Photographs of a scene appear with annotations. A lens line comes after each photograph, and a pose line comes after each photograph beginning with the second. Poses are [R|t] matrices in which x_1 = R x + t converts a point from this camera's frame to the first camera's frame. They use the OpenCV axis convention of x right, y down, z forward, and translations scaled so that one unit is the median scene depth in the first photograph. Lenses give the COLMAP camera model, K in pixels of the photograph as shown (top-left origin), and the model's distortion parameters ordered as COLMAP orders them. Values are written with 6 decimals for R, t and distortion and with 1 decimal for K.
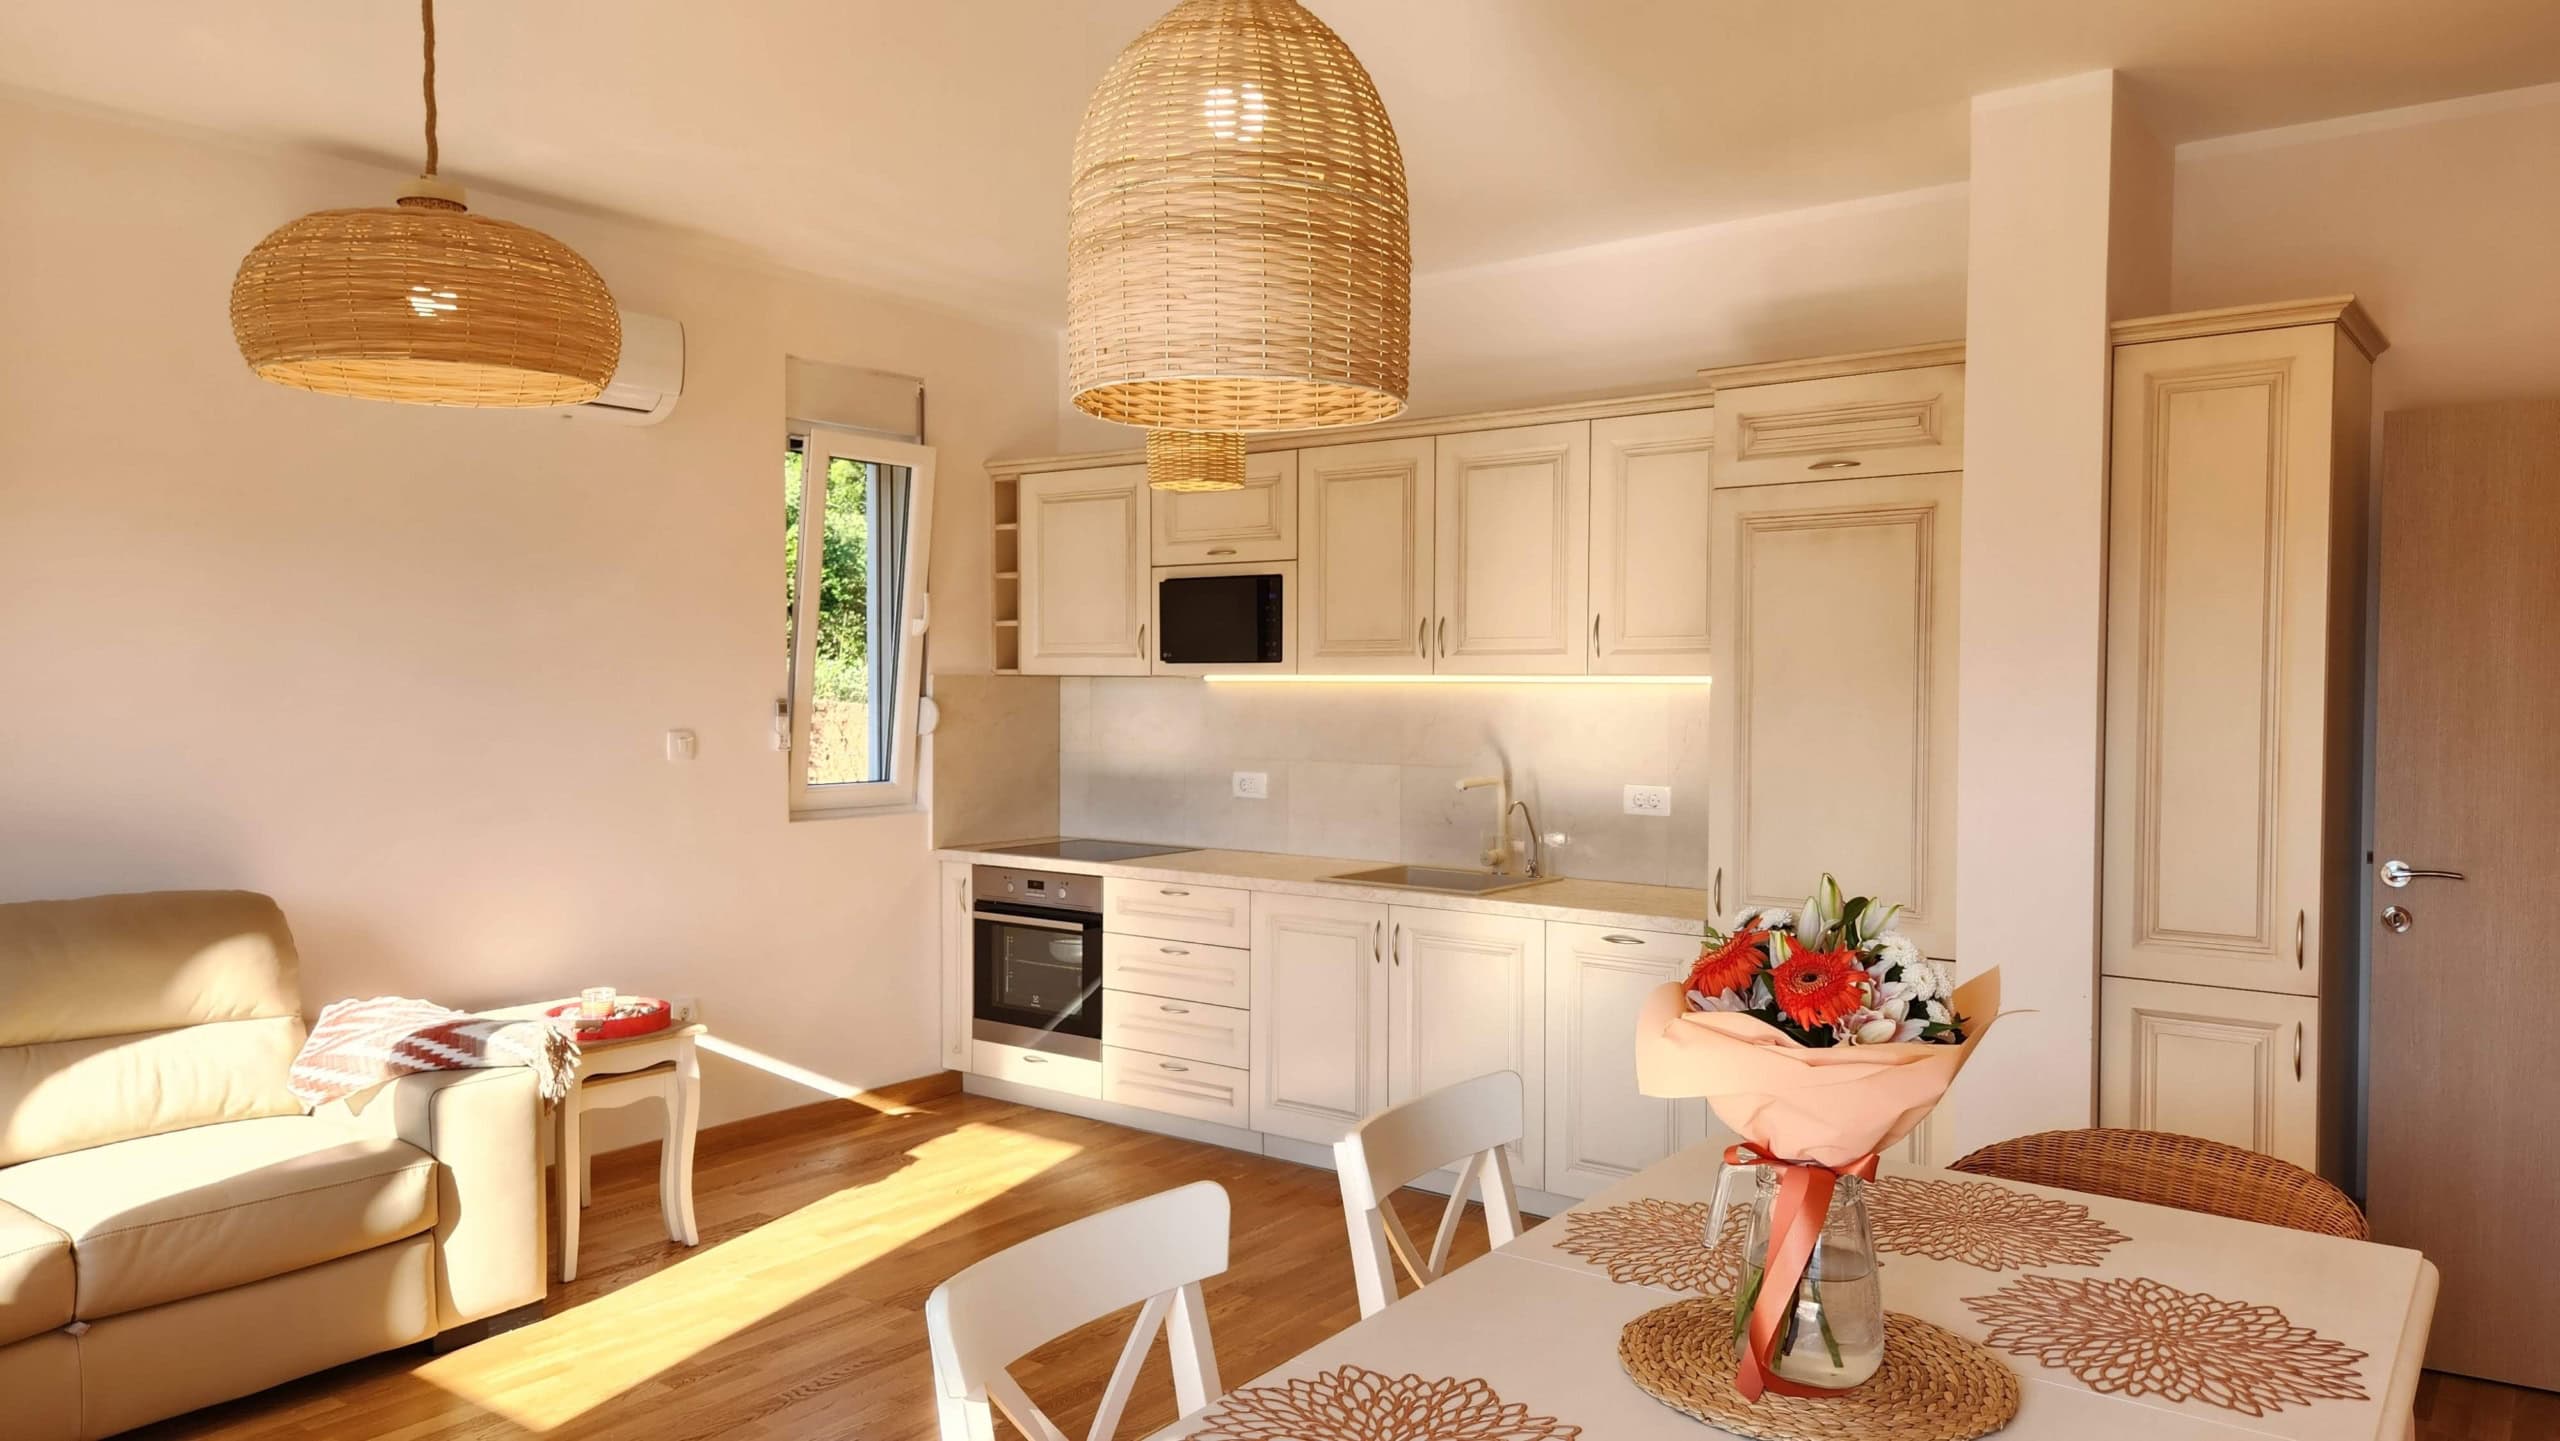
lens RADIAL K [[1727.6, 0, 1274.4], [0, 1727.6, 719.9], [0, 0, 1]] dist [0.063862, -0.024922]
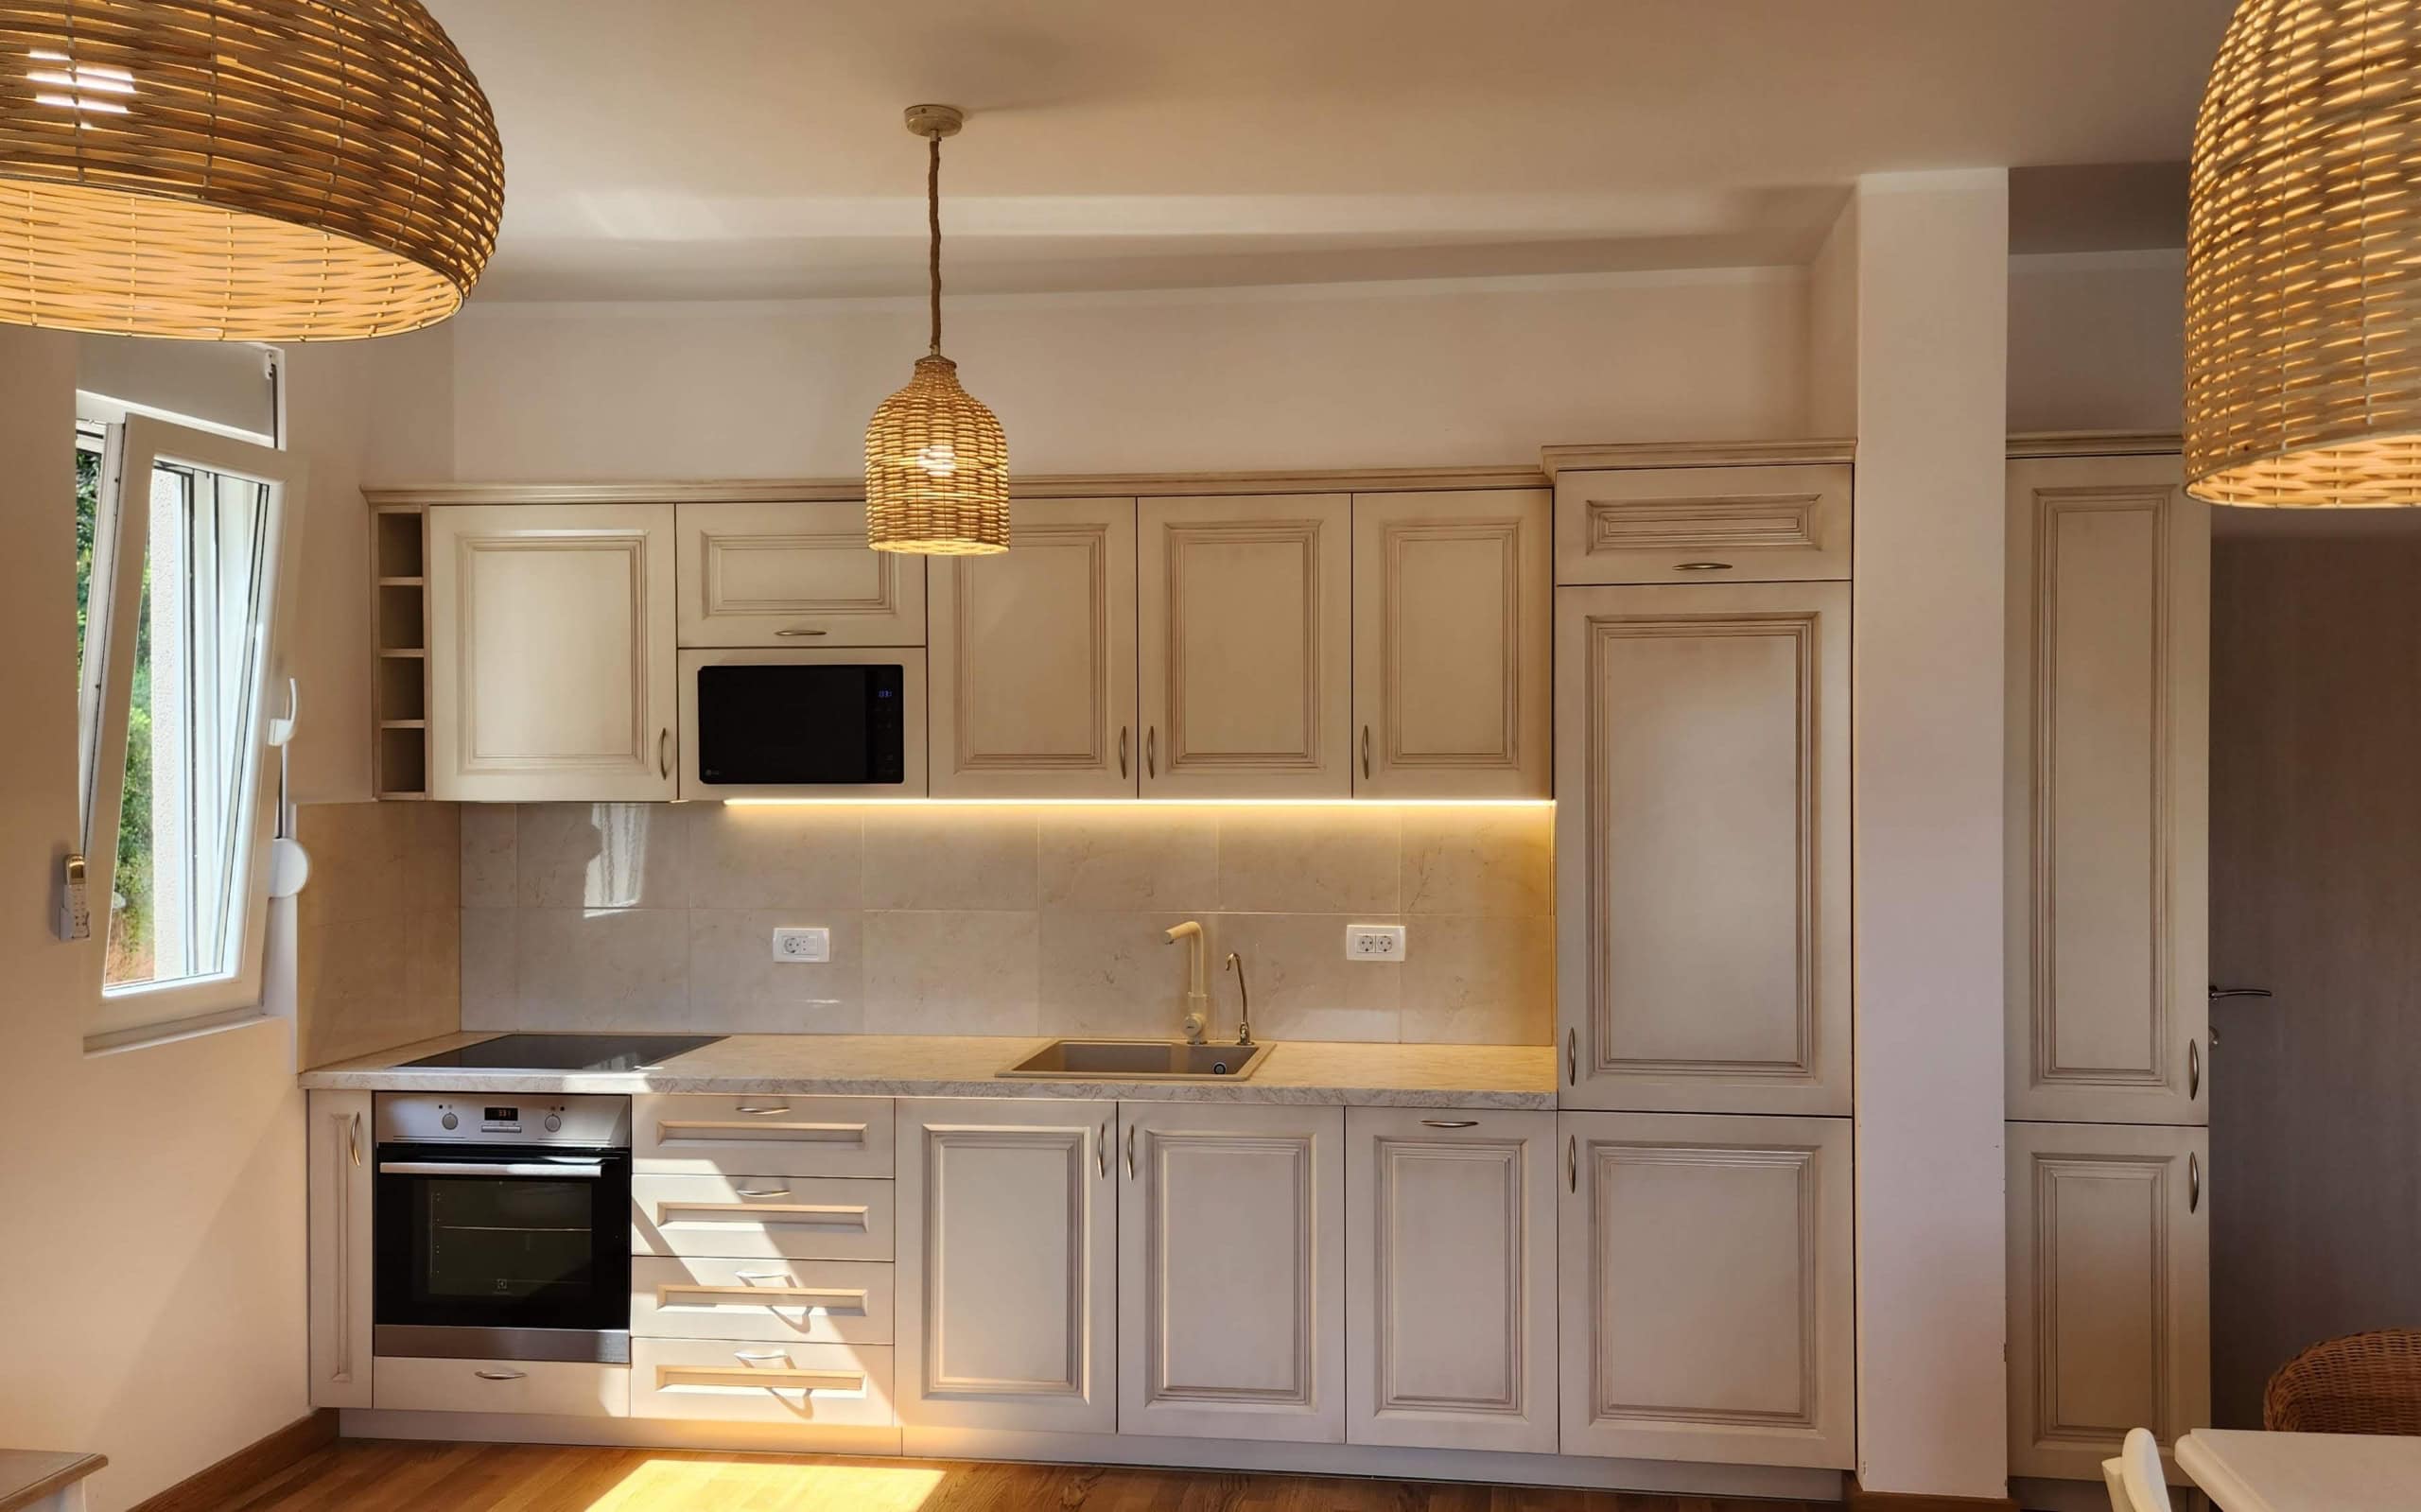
lens RADIAL K [[1855.2, 0, 1270.8], [0, 1855.2, 789.9], [0, 0, 1]] dist [0.086635, -0.008351]
pose [[0.862349, -0.012112, 0.506170, -0.266252], [0.016027, 0.999866, -0.003379, -0.024909], [-0.506061, 0.011026, 0.862427, 0.223760]]
